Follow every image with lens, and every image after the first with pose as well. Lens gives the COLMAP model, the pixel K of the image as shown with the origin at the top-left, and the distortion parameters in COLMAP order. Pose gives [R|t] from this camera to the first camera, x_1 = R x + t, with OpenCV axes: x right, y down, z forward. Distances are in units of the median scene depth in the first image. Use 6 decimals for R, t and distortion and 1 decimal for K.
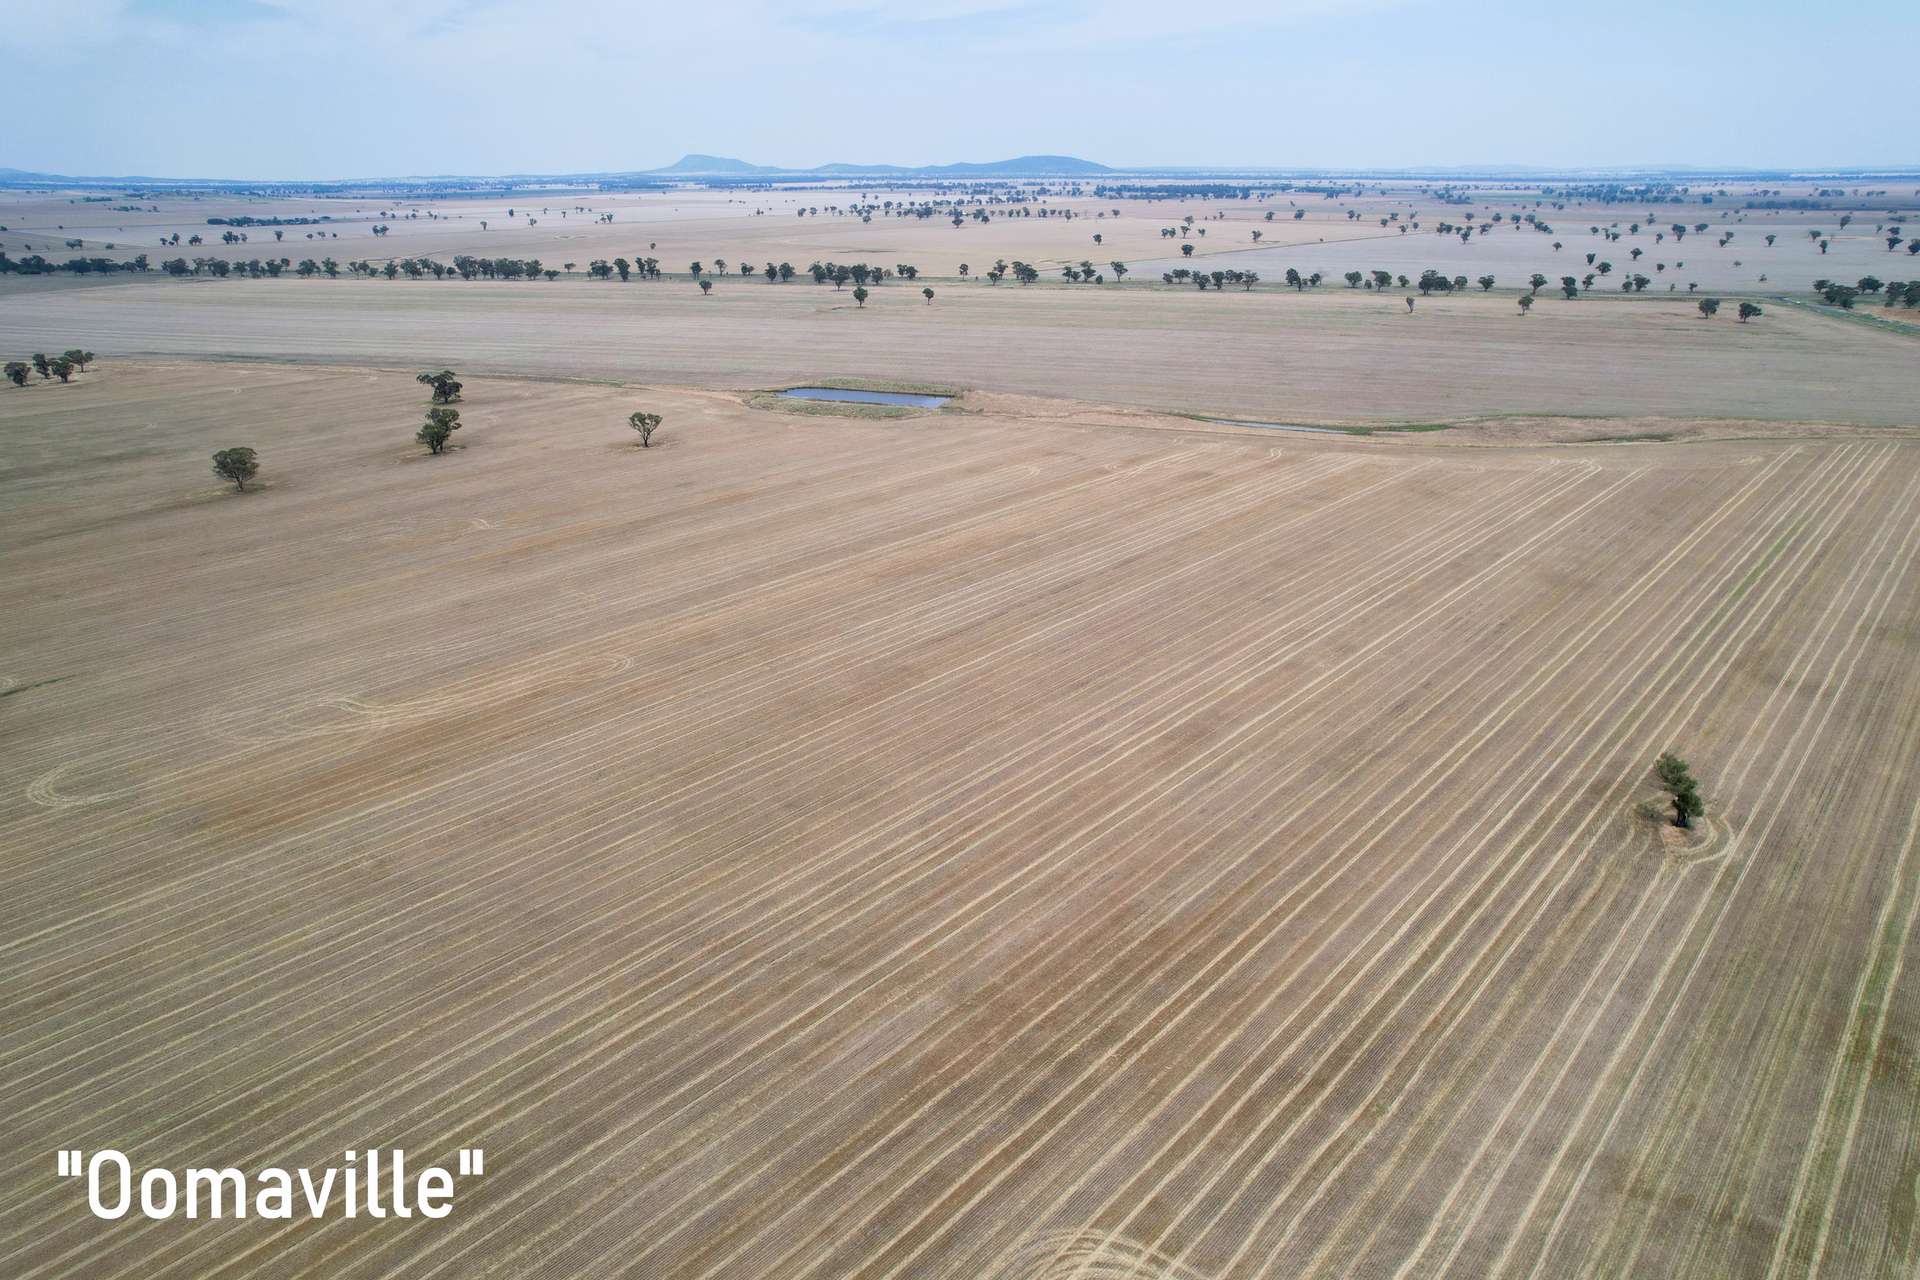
lens RADIAL K [[1235.0, 0, 974.0], [0, 1235.0, 650.9], [0, 0, 1]] dist [-0.080185, 0.072039]
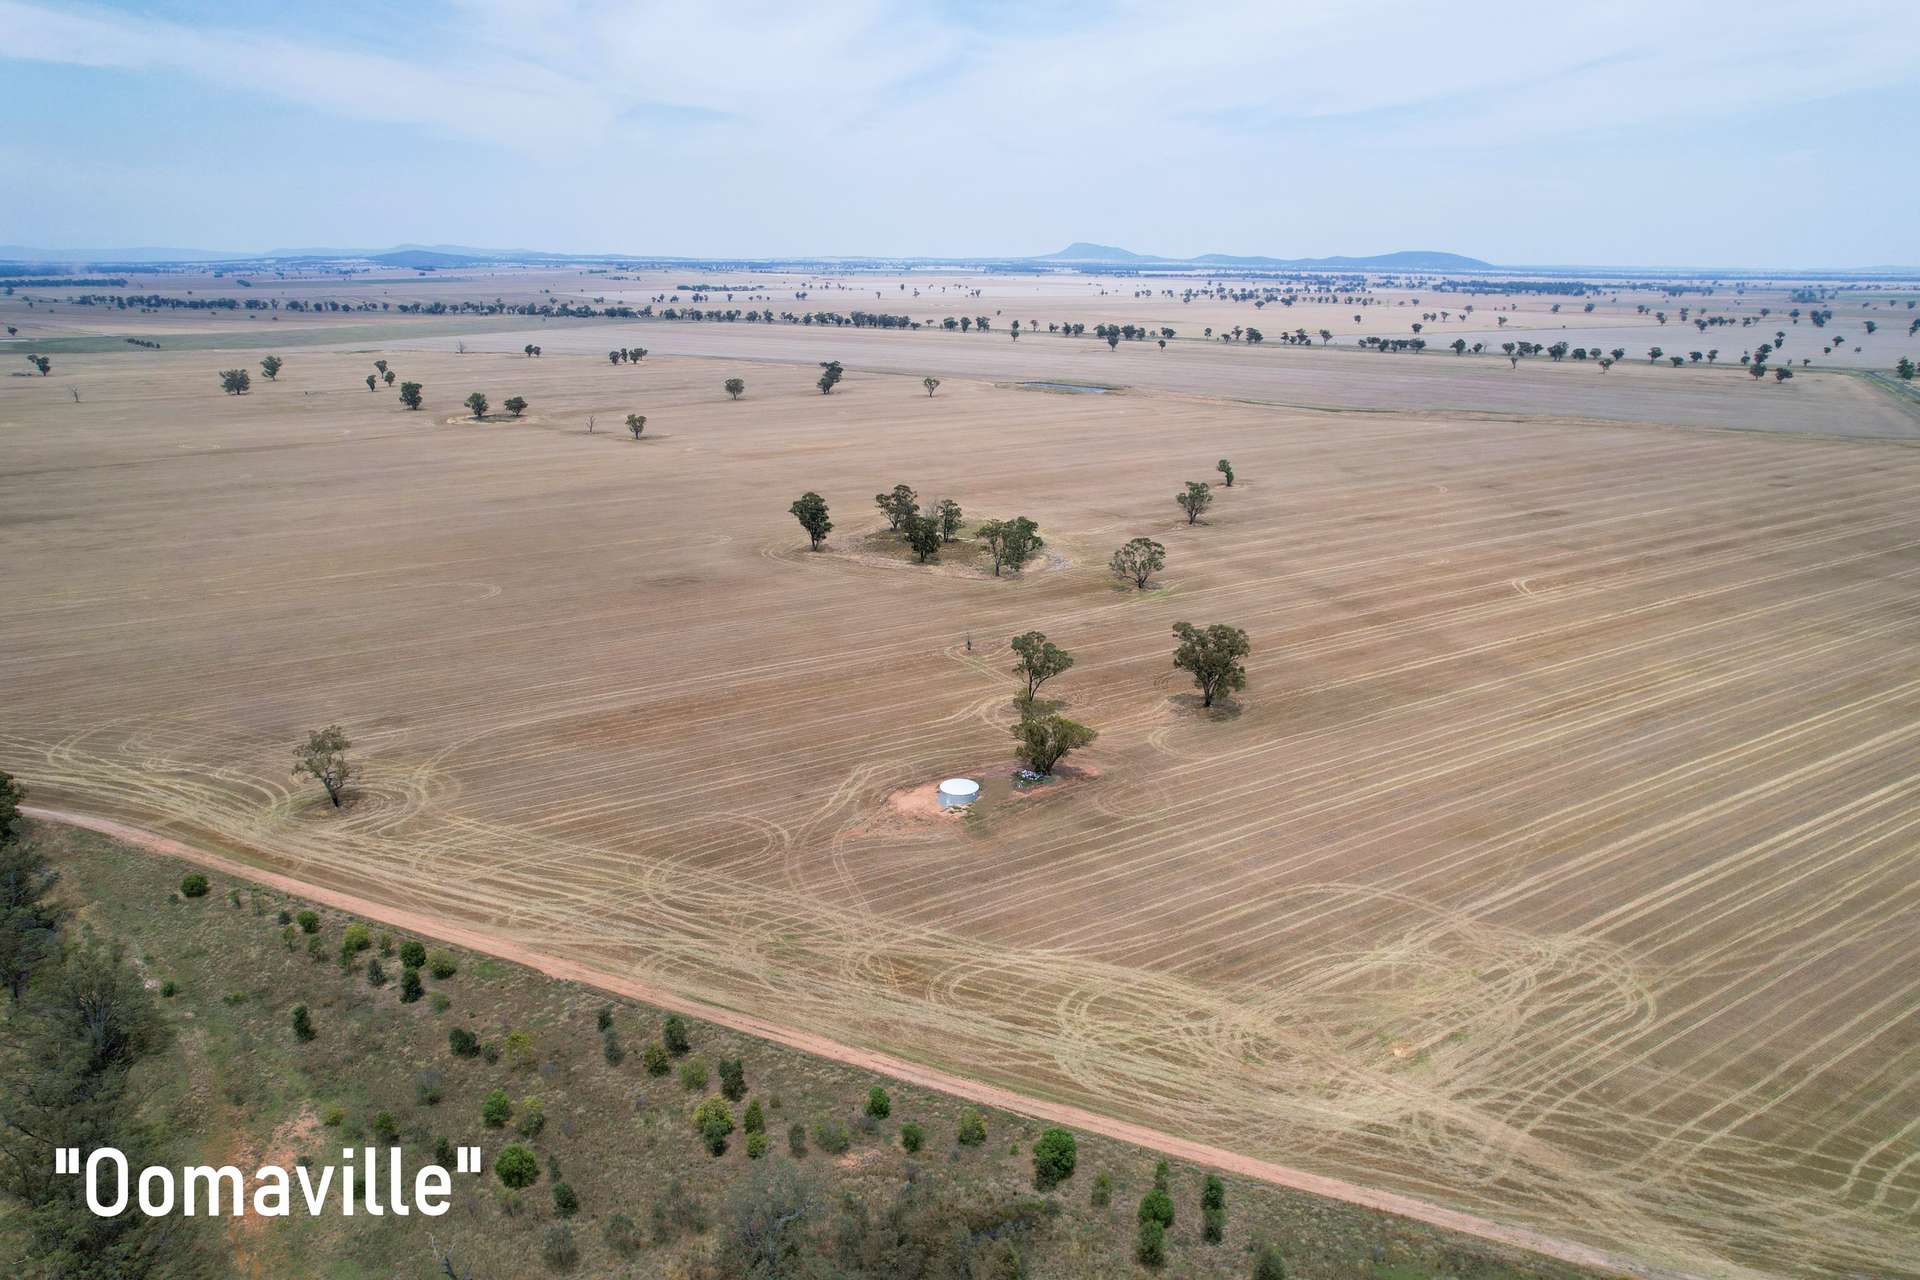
lens RADIAL K [[1235.0, 0, 971.1], [0, 1235.0, 640.6], [0, 0, 1]] dist [-0.080185, 0.072039]
pose [[0.955928, 0.099664, -0.276169, 0.122790], [-0.119641, 0.991213, -0.056414, 0.106271], [0.268120, 0.086969, 0.959452, -0.266106]]
